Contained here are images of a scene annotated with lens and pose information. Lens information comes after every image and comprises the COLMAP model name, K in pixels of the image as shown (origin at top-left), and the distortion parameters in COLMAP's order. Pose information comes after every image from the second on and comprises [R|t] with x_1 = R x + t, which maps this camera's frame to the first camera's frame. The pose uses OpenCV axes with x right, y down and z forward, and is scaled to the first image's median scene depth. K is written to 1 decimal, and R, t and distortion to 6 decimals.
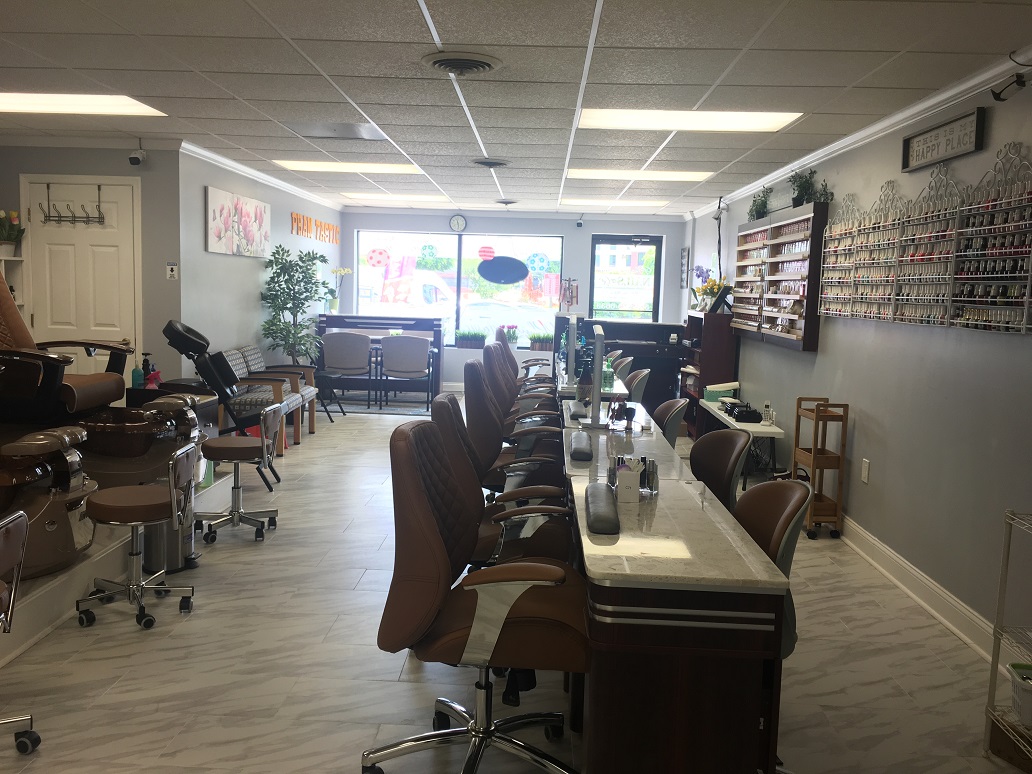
lens RADIAL K [[864.4, 0, 502.4], [0, 864.4, 387.6], [0, 0, 1]] dist [0.086339, -0.105554]
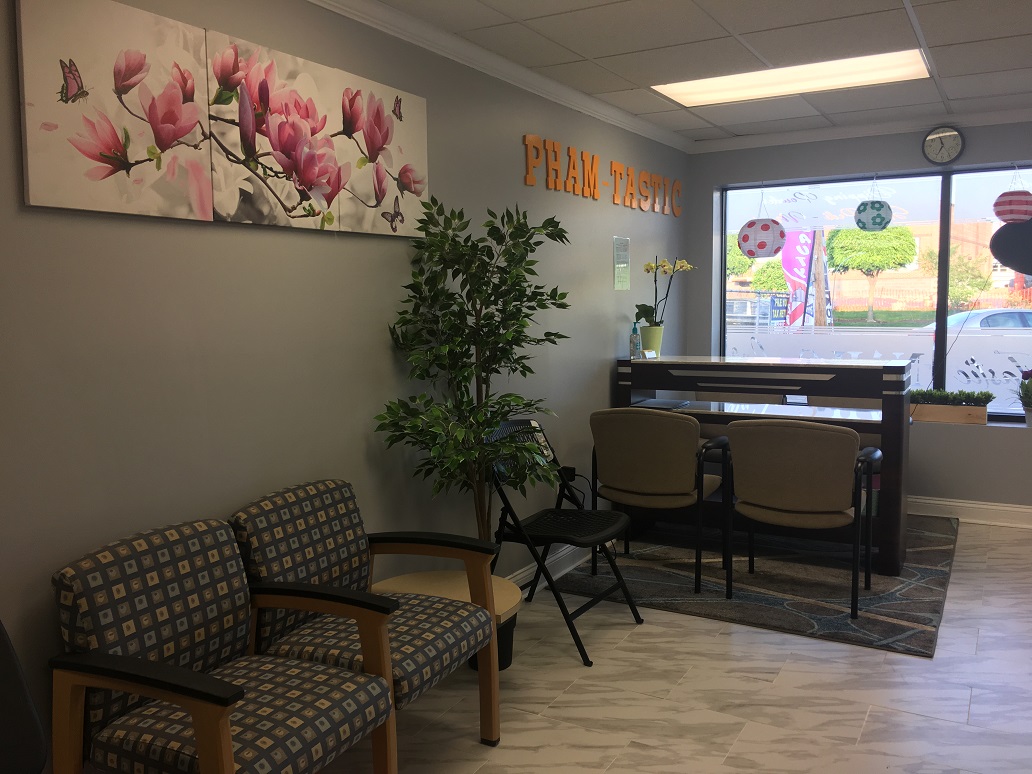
lens RADIAL K [[864.4, 0, 502.4], [0, 864.4, 387.6], [0, 0, 1]] dist [0.086339, -0.105554]
pose [[0.883864, 0.000632, -0.467743, -0.072805], [-0.007289, 0.999896, -0.012422, -0.101595], [0.467686, 0.014388, 0.883777, 0.886985]]
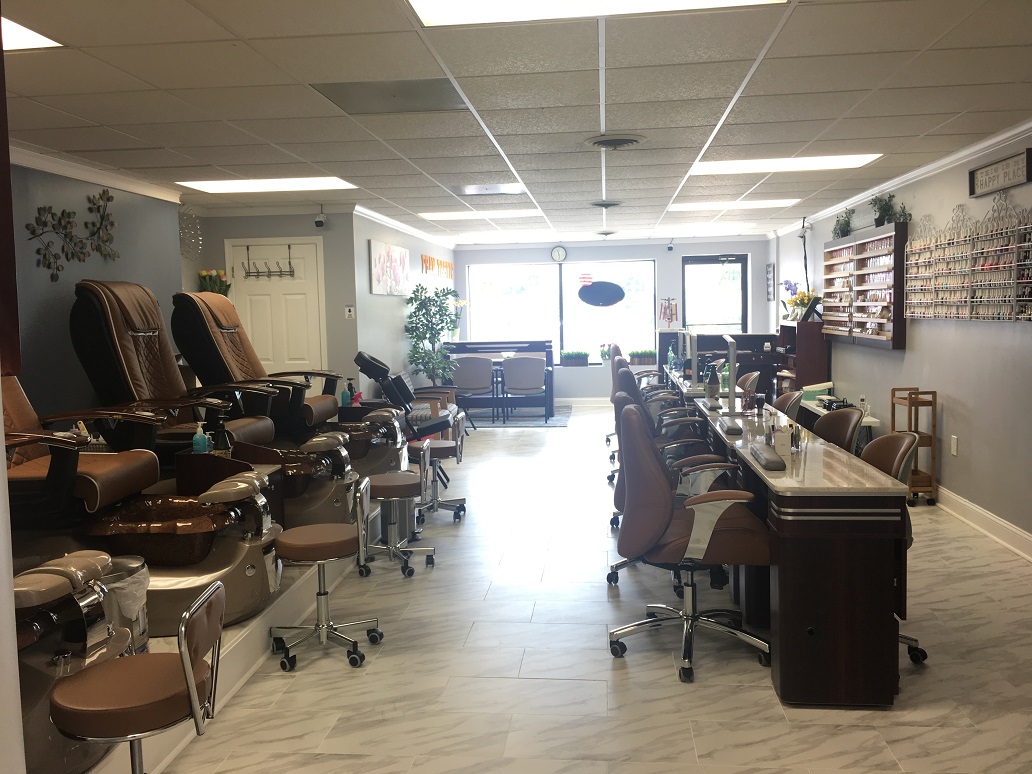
lens RADIAL K [[867.2, 0, 516.0], [0, 867.2, 387.0], [0, 0, 1]] dist [0.091483, -0.117503]
pose [[0.996835, -0.049381, -0.062297, -0.079408], [0.047649, 0.998443, -0.028986, 0.016664], [0.063631, 0.025926, 0.997637, -0.185241]]
